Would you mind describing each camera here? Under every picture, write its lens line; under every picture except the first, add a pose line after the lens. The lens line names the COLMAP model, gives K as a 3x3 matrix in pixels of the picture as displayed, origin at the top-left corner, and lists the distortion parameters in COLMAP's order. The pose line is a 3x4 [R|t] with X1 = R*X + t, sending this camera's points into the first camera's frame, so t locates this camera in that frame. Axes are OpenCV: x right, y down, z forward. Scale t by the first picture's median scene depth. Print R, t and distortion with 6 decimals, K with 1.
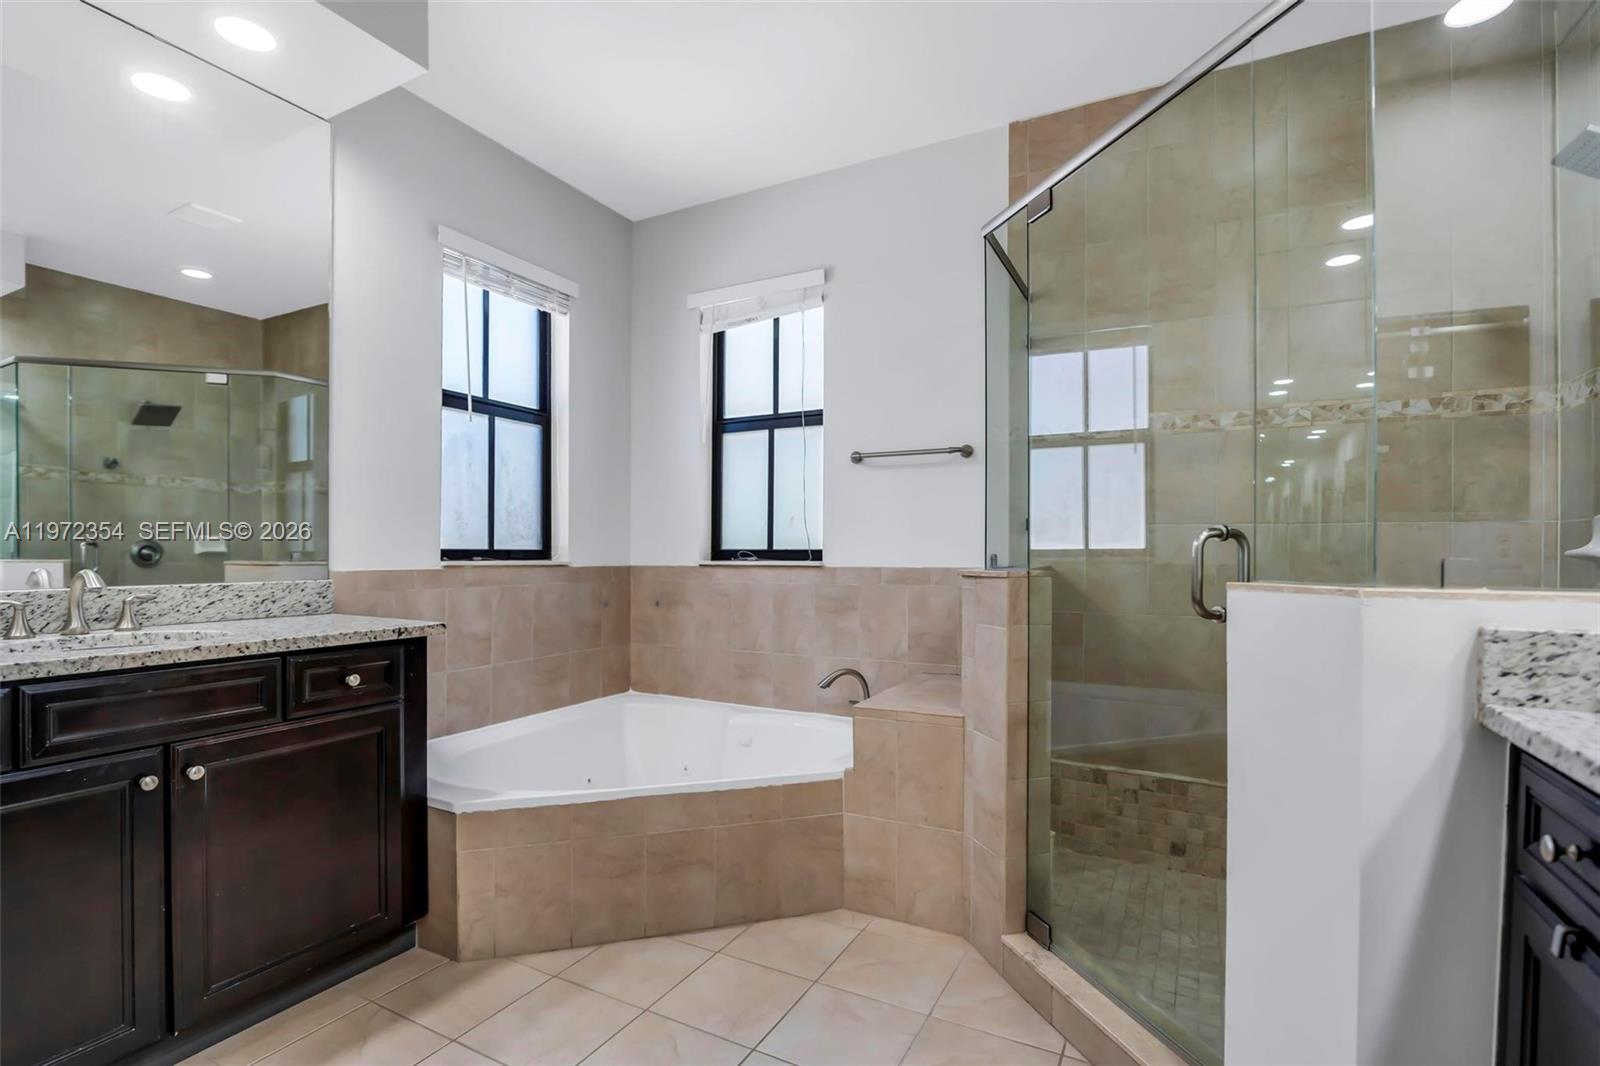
lens RADIAL K [[738.8, 0, 819.3], [0, 738.8, 563.4], [0, 0, 1]] dist [-0.019603, 0.004209]
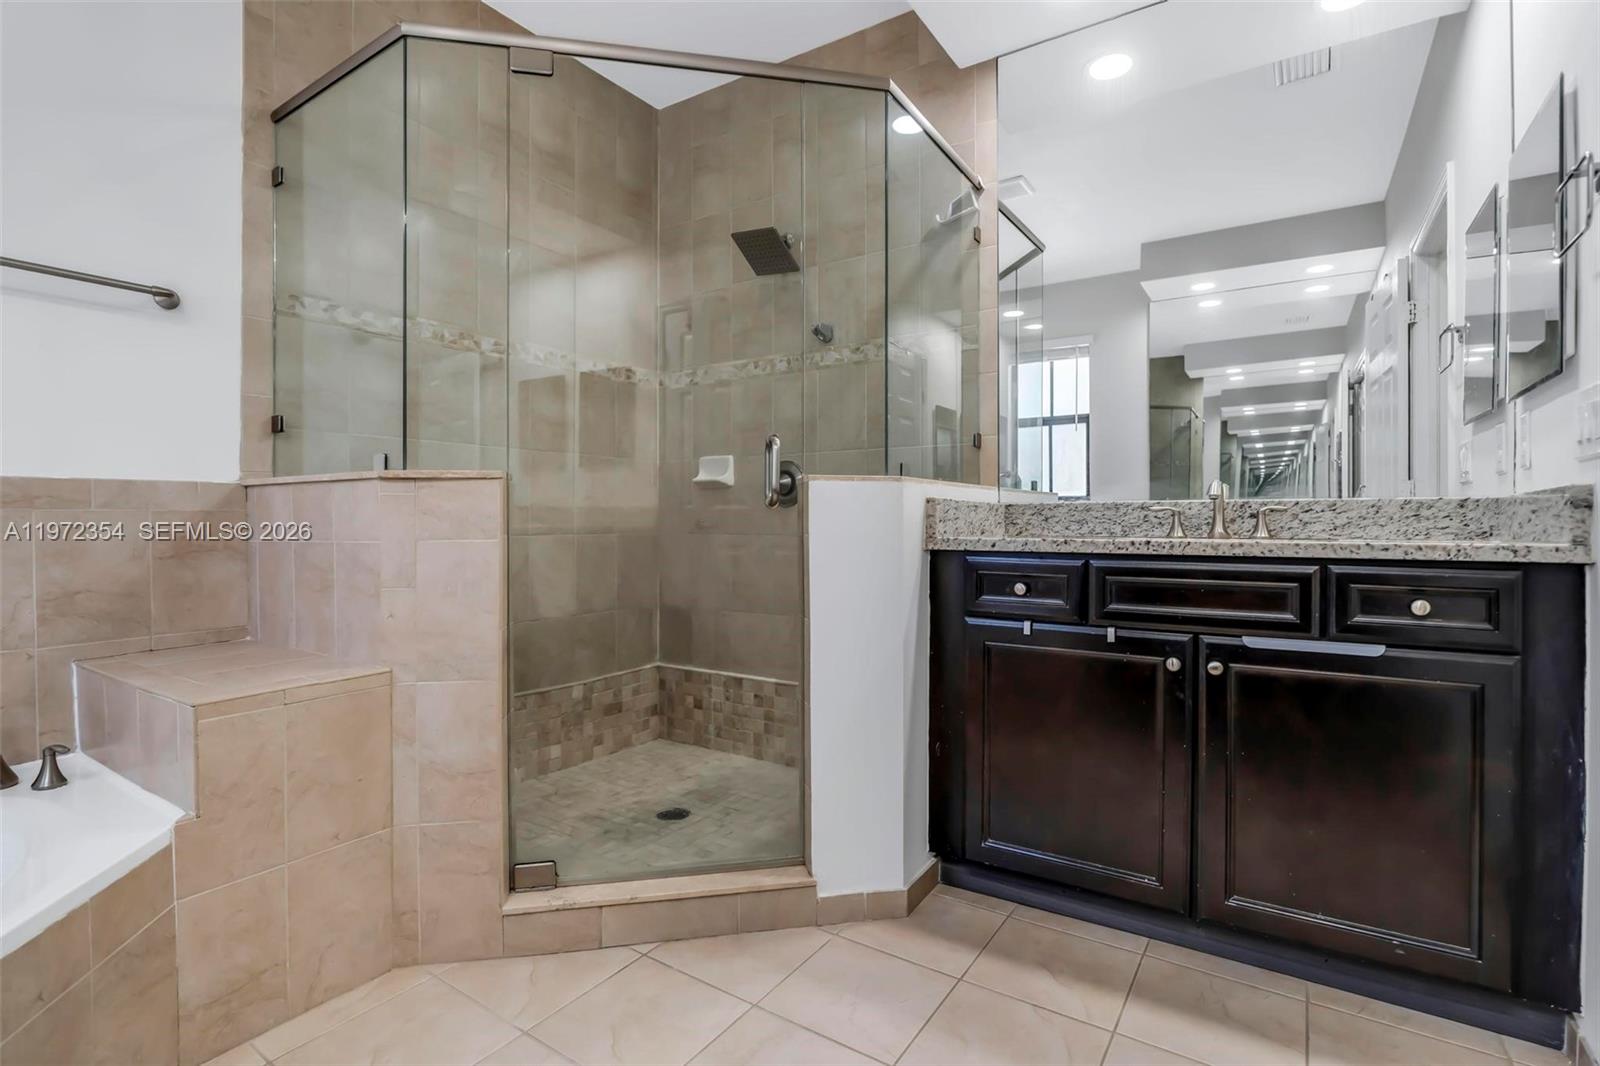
lens RADIAL K [[738.8, 0, 791.2], [0, 738.8, 526.7], [0, 0, 1]] dist [-0.019603, 0.004209]
pose [[0.141803, -0.015836, 0.989768, -0.421693], [0.014916, 0.999793, 0.013859, 0.053462], [-0.989782, 0.012798, 0.142010, 0.445137]]
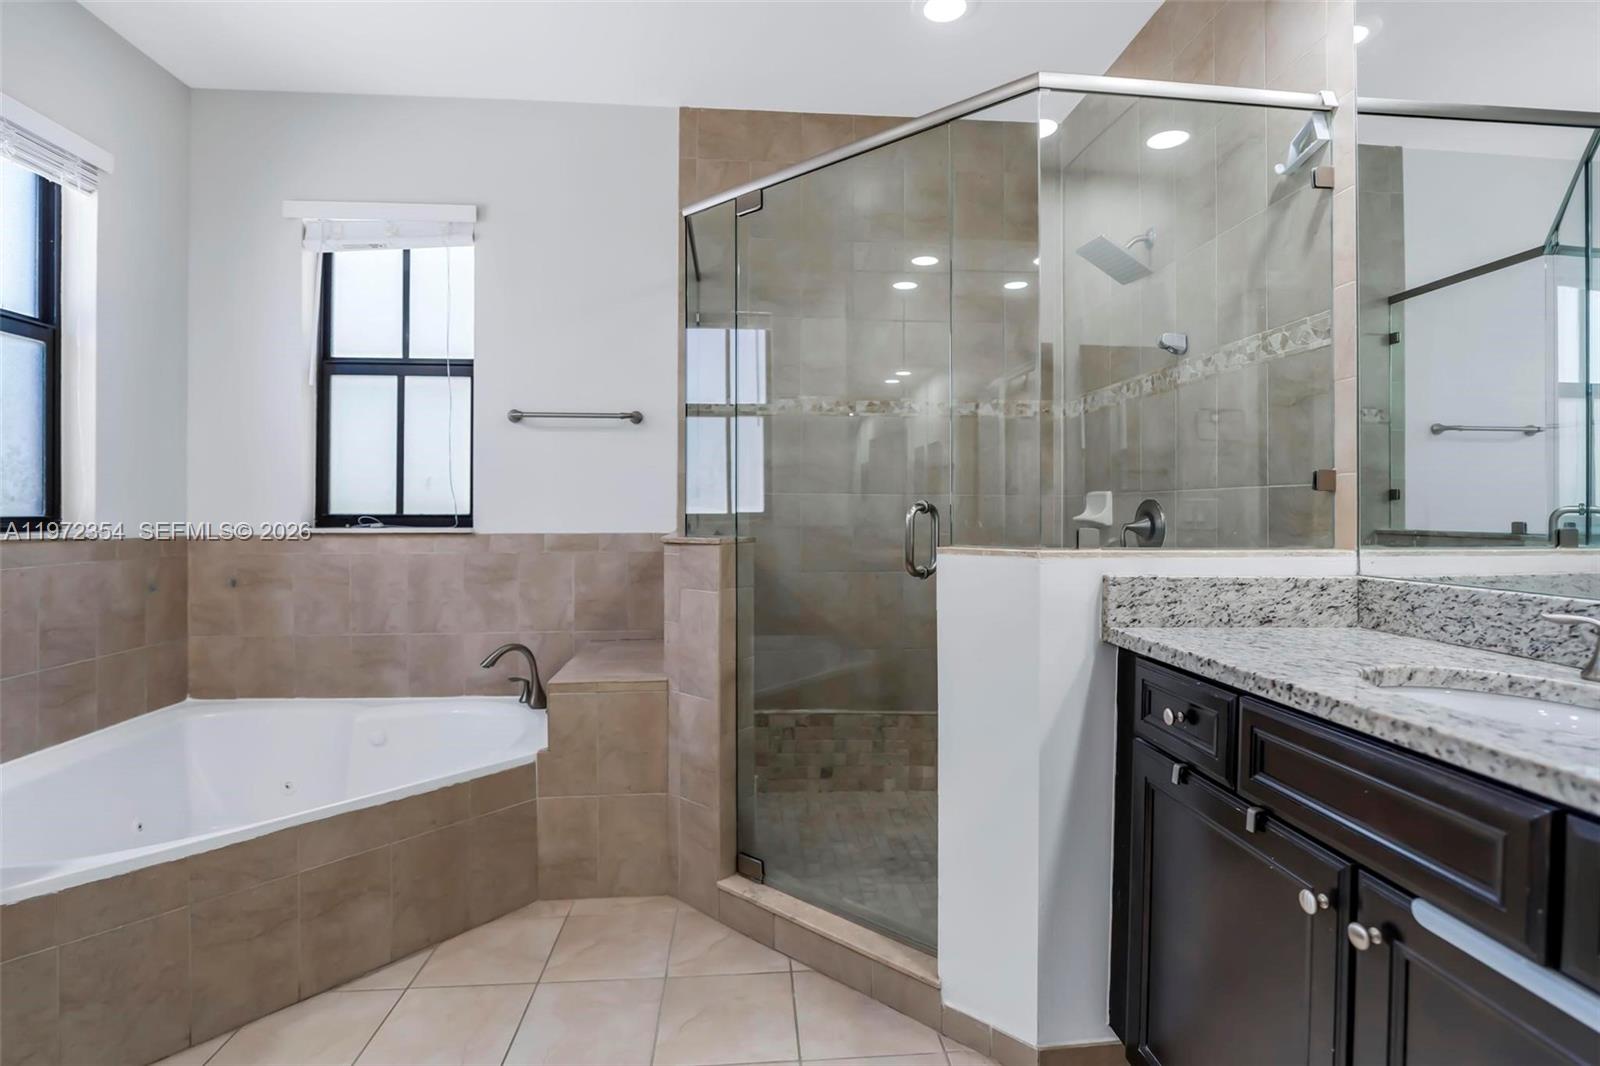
lens RADIAL K [[738.8, 0, 810.6], [0, 738.8, 518.9], [0, 0, 1]] dist [-0.019603, 0.004209]
pose [[0.848450, -0.005570, 0.529246, -0.158337], [0.007517, 0.999971, -0.001526, -0.012018], [-0.529222, 0.005273, 0.848467, 0.020757]]
